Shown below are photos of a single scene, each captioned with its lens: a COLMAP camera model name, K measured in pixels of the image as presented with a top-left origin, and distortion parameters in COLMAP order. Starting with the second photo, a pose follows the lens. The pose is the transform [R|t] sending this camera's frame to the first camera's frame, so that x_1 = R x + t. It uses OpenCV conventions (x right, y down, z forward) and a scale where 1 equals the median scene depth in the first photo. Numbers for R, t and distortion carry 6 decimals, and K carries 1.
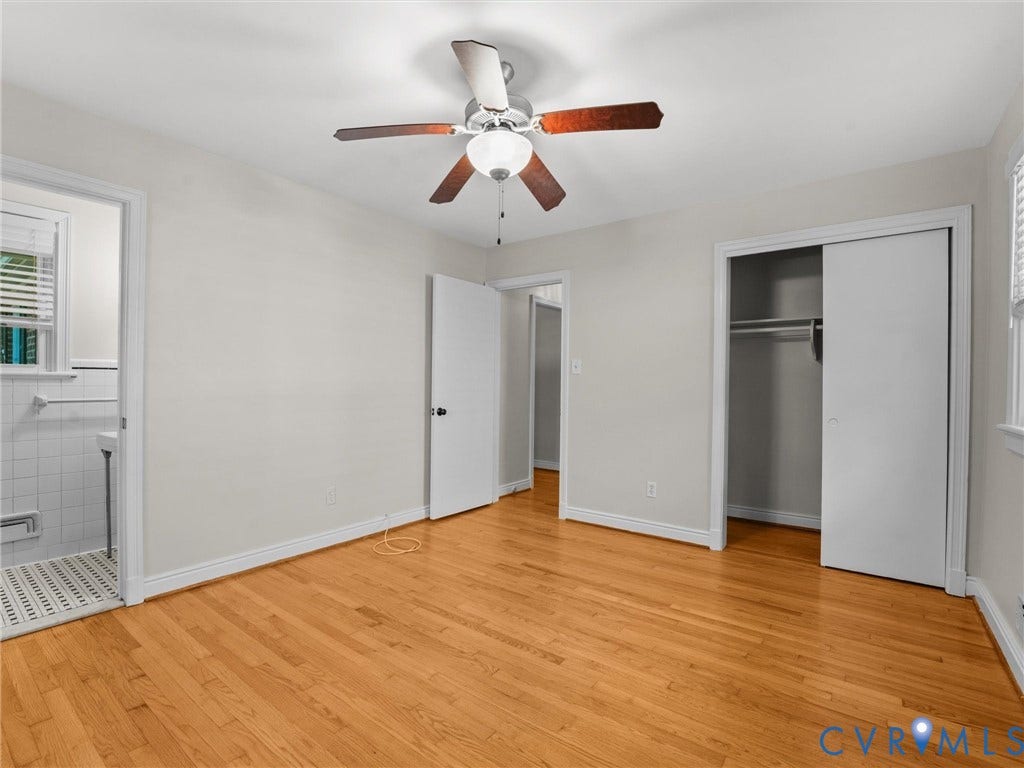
lens RADIAL K [[476.9, 0, 506.0], [0, 476.9, 384.2], [0, 0, 1]] dist [-0.021508, -0.000057]
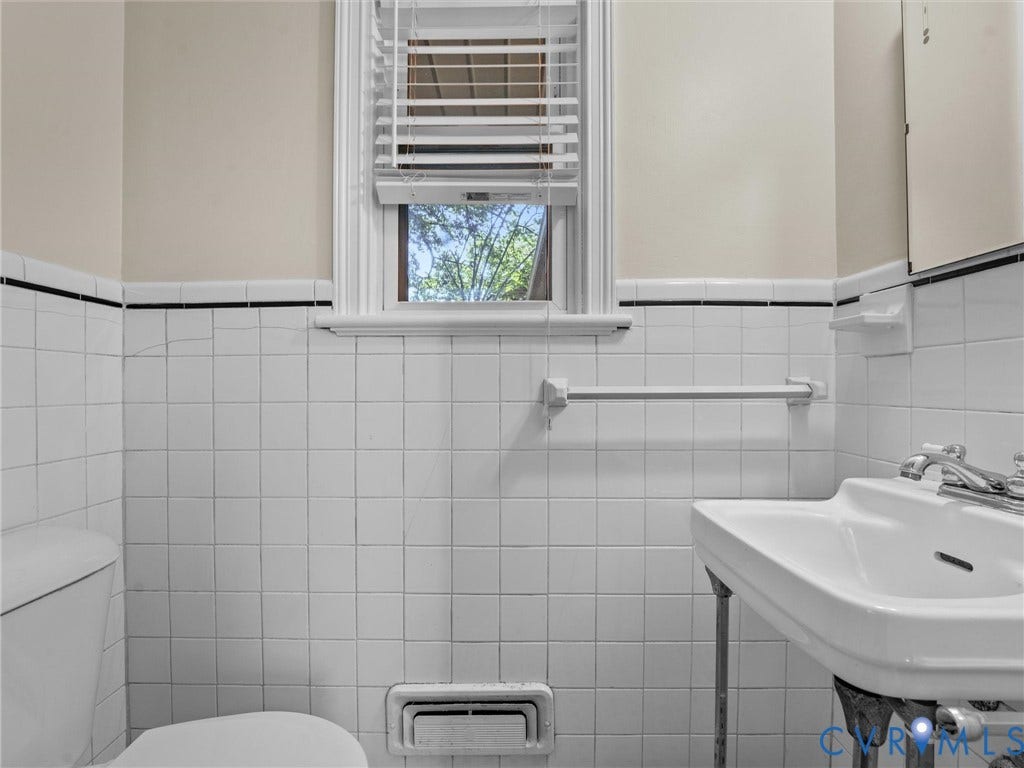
lens RADIAL K [[476.9, 0, 506.0], [0, 476.9, 384.2], [0, 0, 1]] dist [-0.021508, -0.000057]
pose [[0.602255, -0.002160, -0.798301, -0.707543], [0.001550, 0.999998, -0.001537, 0.028736], [0.798302, -0.000312, 0.602257, 0.730419]]
